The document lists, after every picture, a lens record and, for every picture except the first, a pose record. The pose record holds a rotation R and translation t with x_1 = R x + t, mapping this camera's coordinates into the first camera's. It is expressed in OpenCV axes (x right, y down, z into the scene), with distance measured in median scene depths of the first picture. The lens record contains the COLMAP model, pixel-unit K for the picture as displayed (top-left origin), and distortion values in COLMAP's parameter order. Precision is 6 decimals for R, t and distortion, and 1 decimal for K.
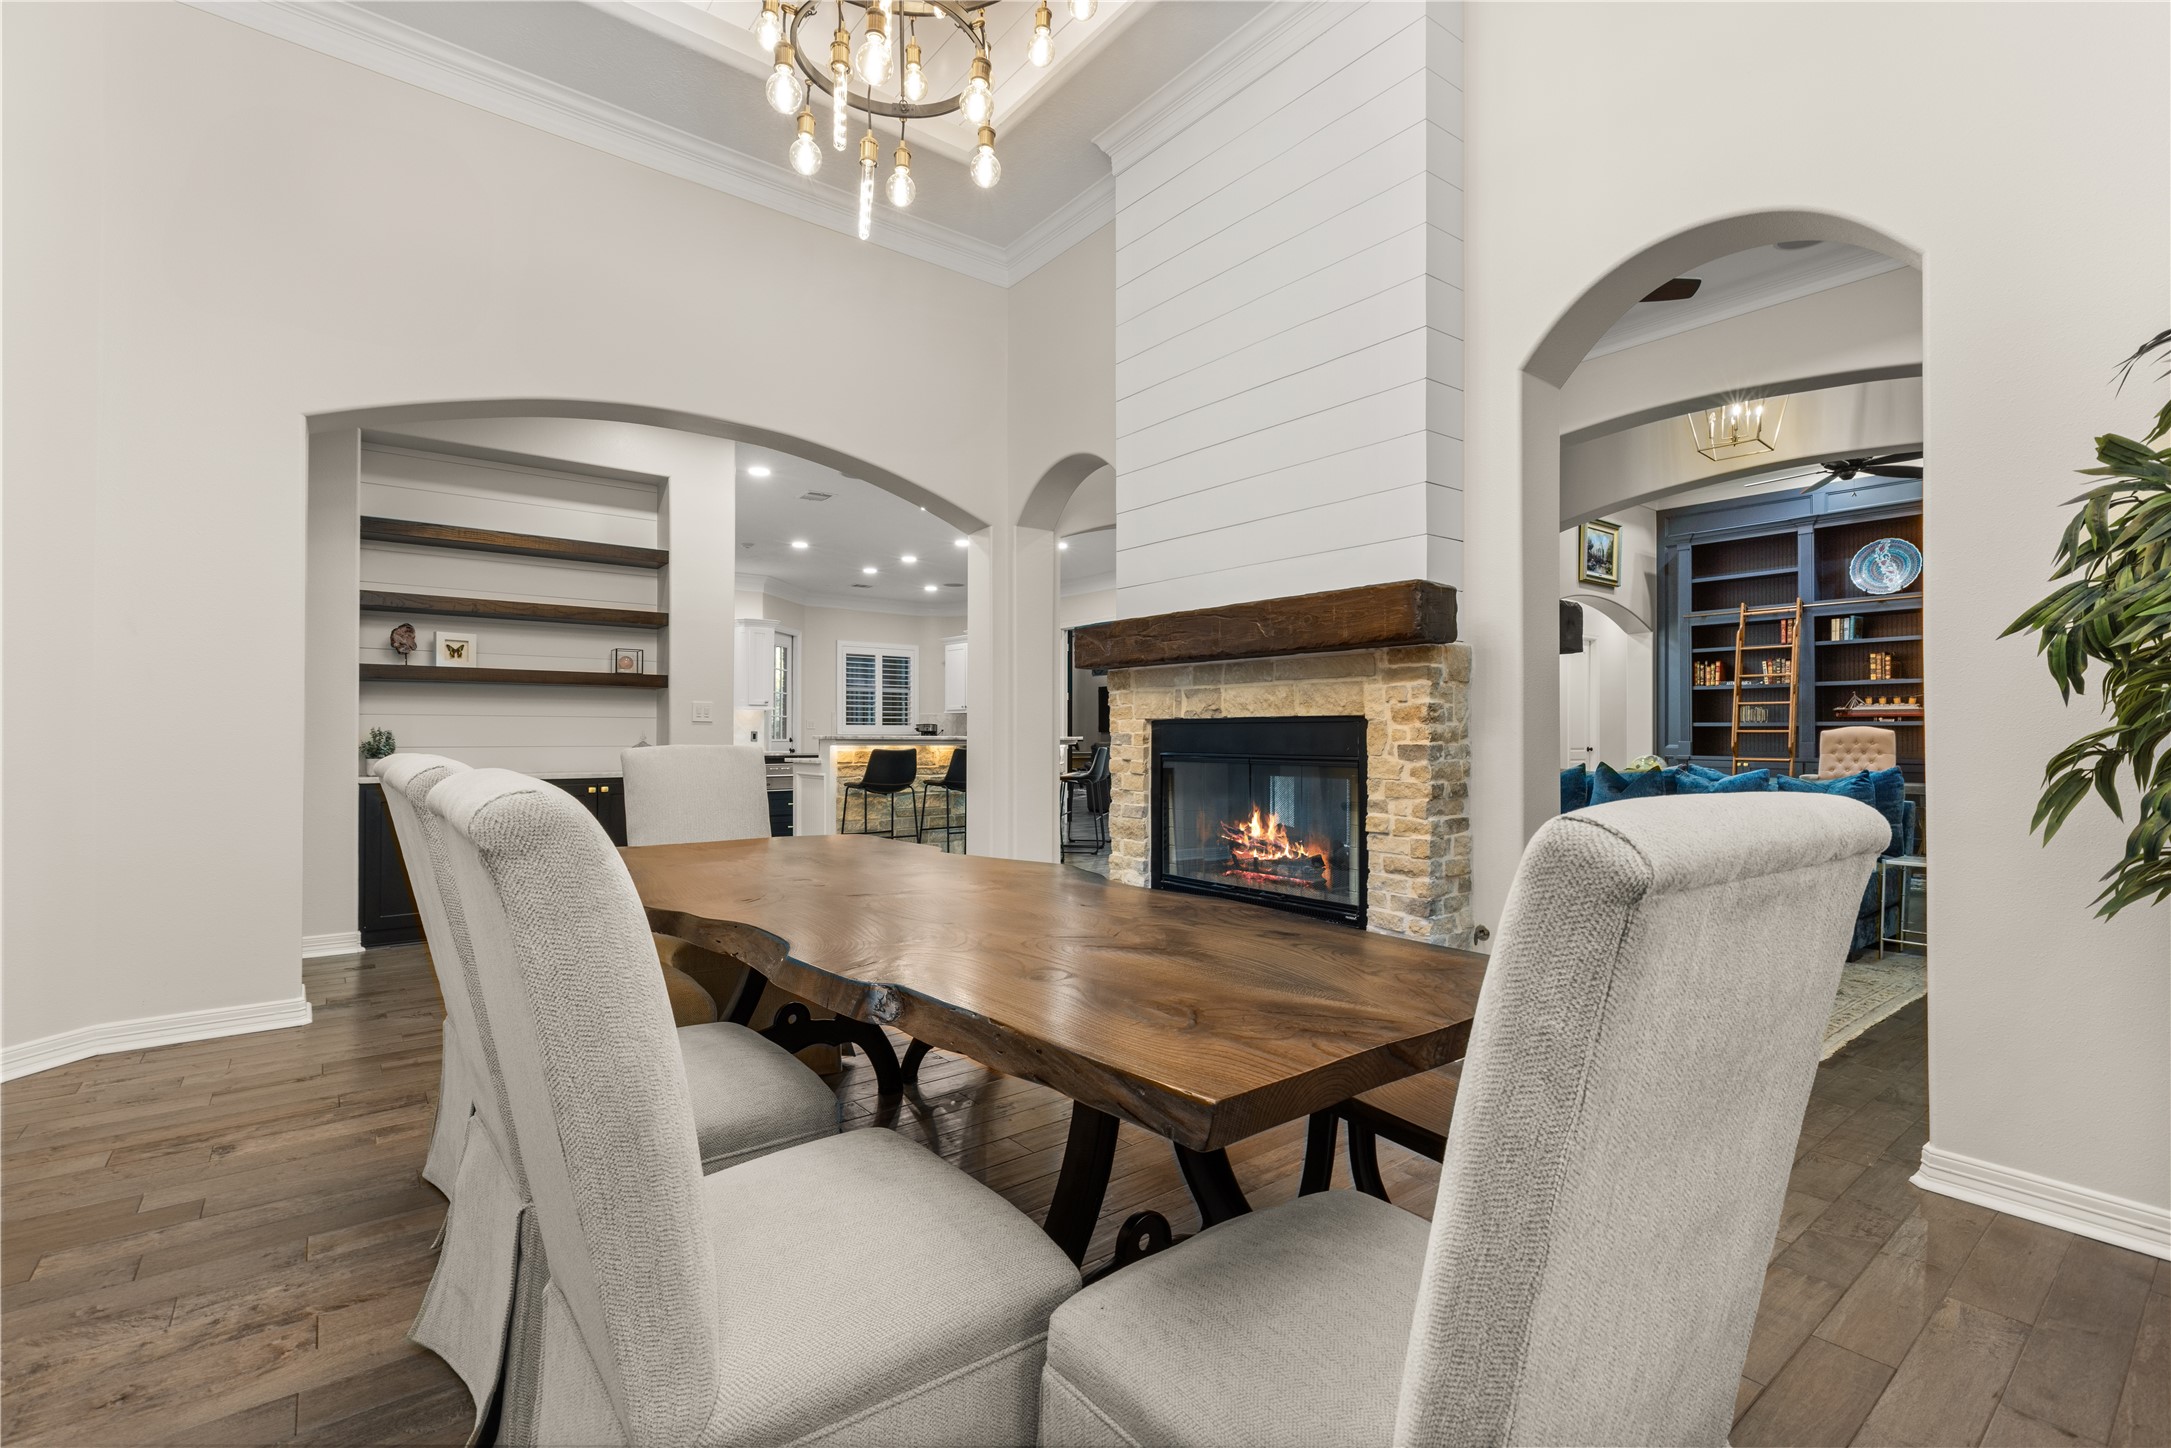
lens RADIAL K [[985.9, 0, 1075.3], [0, 985.9, 721.9], [0, 0, 1]] dist [0.002638, 0.000563]
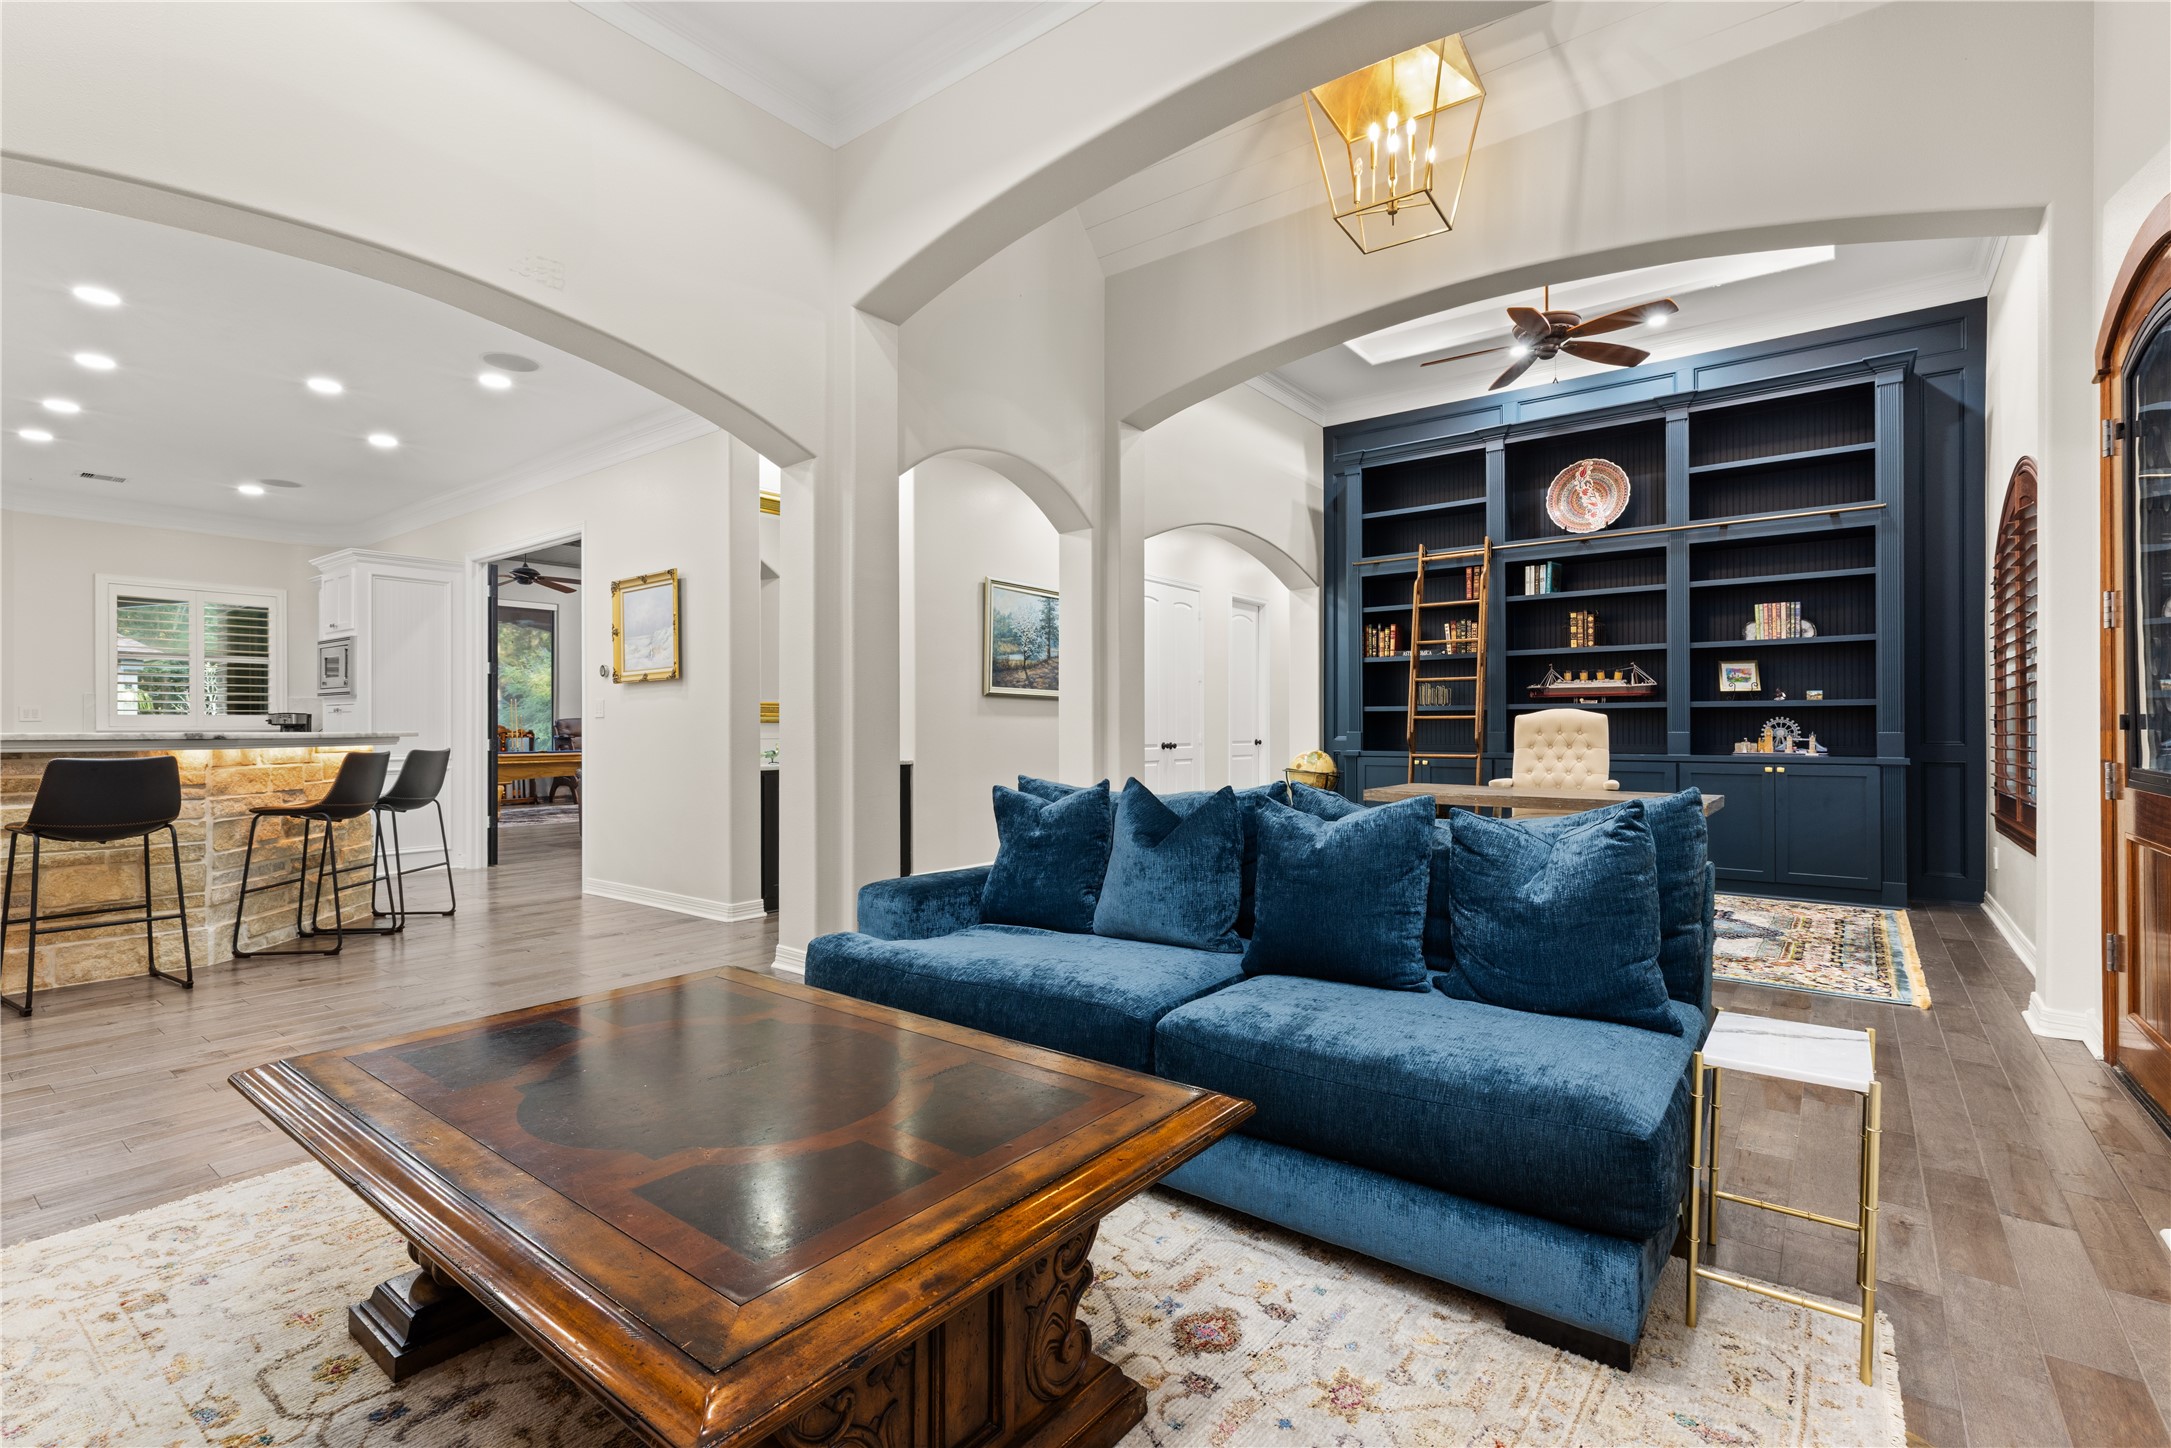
lens RADIAL K [[985.9, 0, 1094.6], [0, 985.9, 724.1], [0, 0, 1]] dist [0.002638, 0.000563]
pose [[0.968004, -0.005920, 0.250863, 0.261412], [0.003968, 0.999958, 0.008287, 0.007182], [-0.250902, -0.007026, 0.967987, 0.356829]]
